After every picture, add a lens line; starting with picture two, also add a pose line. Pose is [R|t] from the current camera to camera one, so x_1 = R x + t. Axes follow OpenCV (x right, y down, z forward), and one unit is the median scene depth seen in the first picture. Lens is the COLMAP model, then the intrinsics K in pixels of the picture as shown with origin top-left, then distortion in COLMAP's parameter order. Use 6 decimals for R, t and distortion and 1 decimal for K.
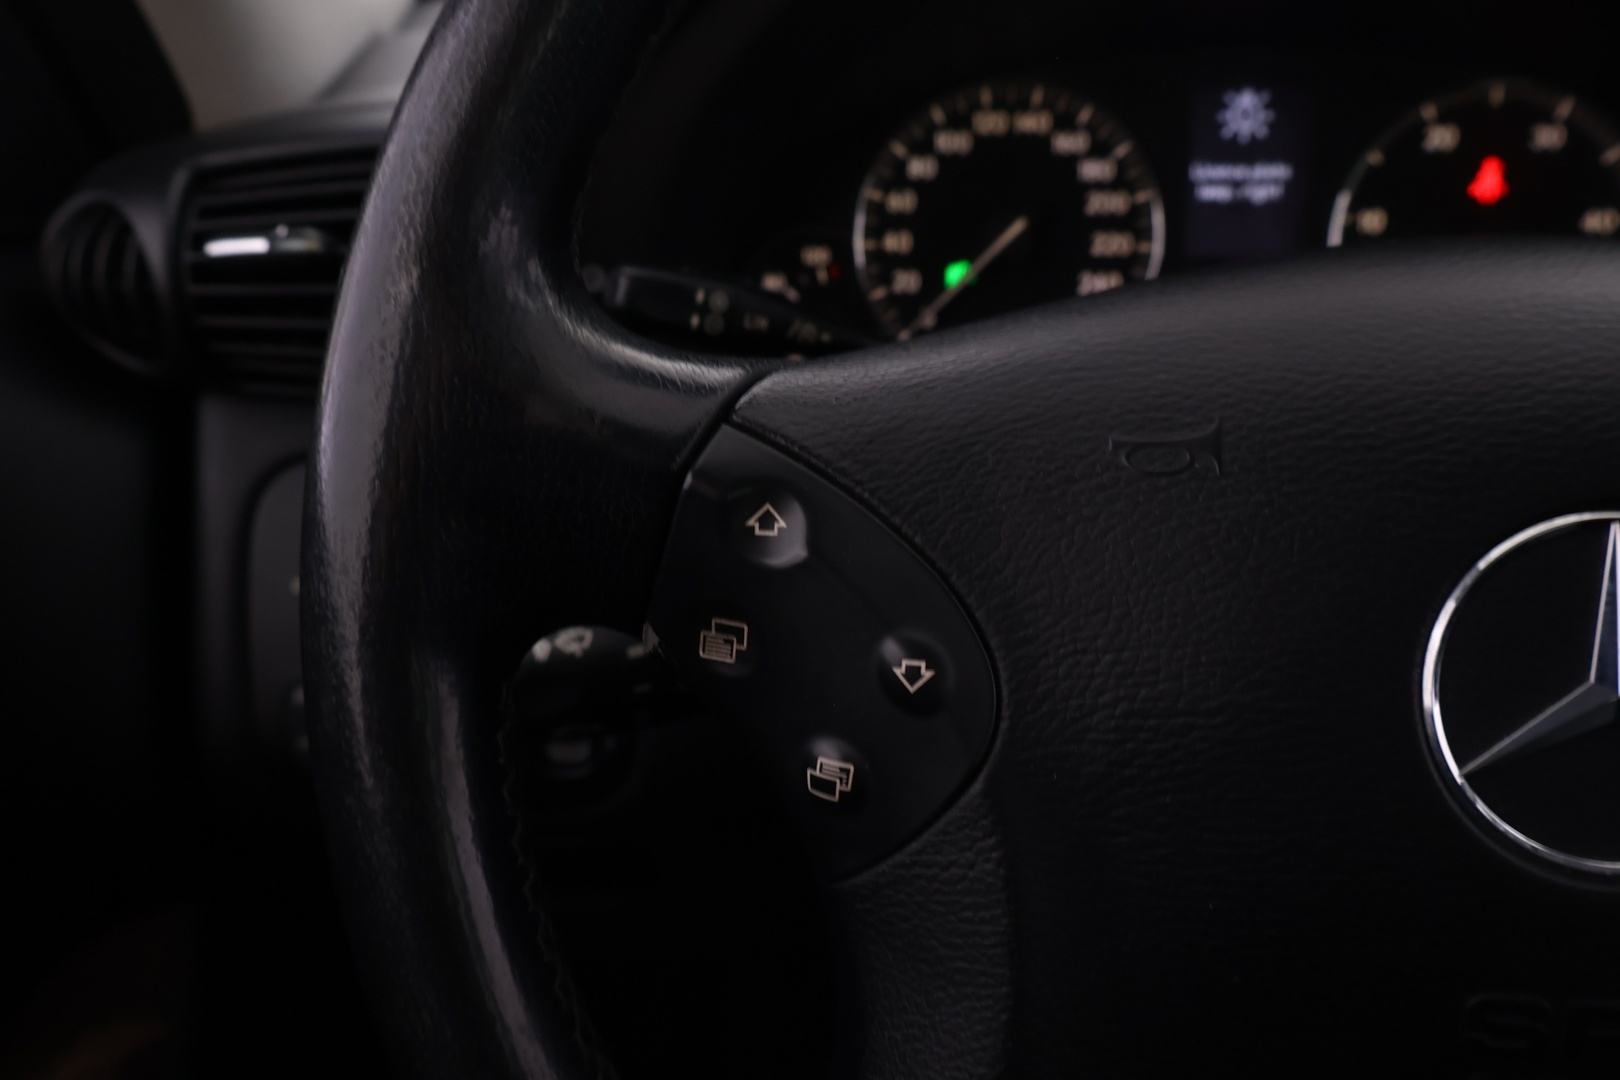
lens RADIAL K [[1385.3, 0, 814.0], [0, 1385.3, 553.5], [0, 0, 1]] dist [0.013294, -0.000047]
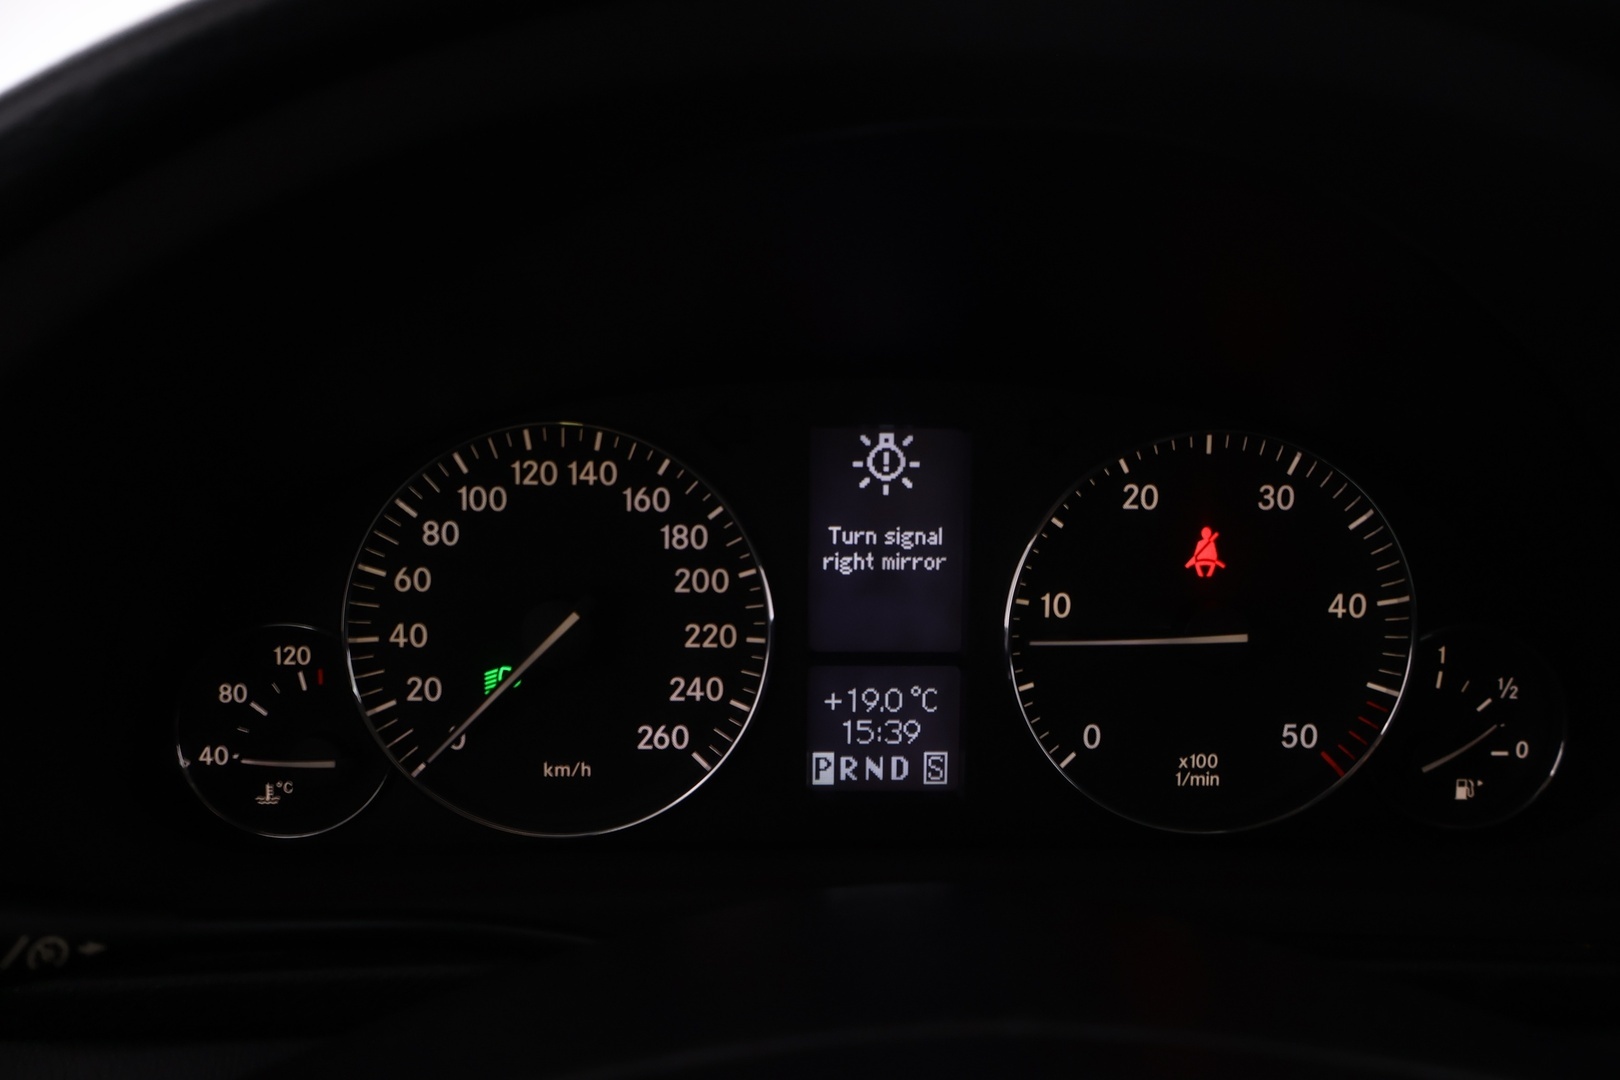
lens RADIAL K [[1385.3, 0, 812.5], [0, 1385.3, 537.9], [0, 0, 1]] dist [0.013294, -0.000047]
pose [[0.994424, -0.011090, 0.104873, 0.193401], [0.020812, 0.995535, -0.092072, -0.207520], [-0.103384, 0.093741, 0.990214, 0.277820]]
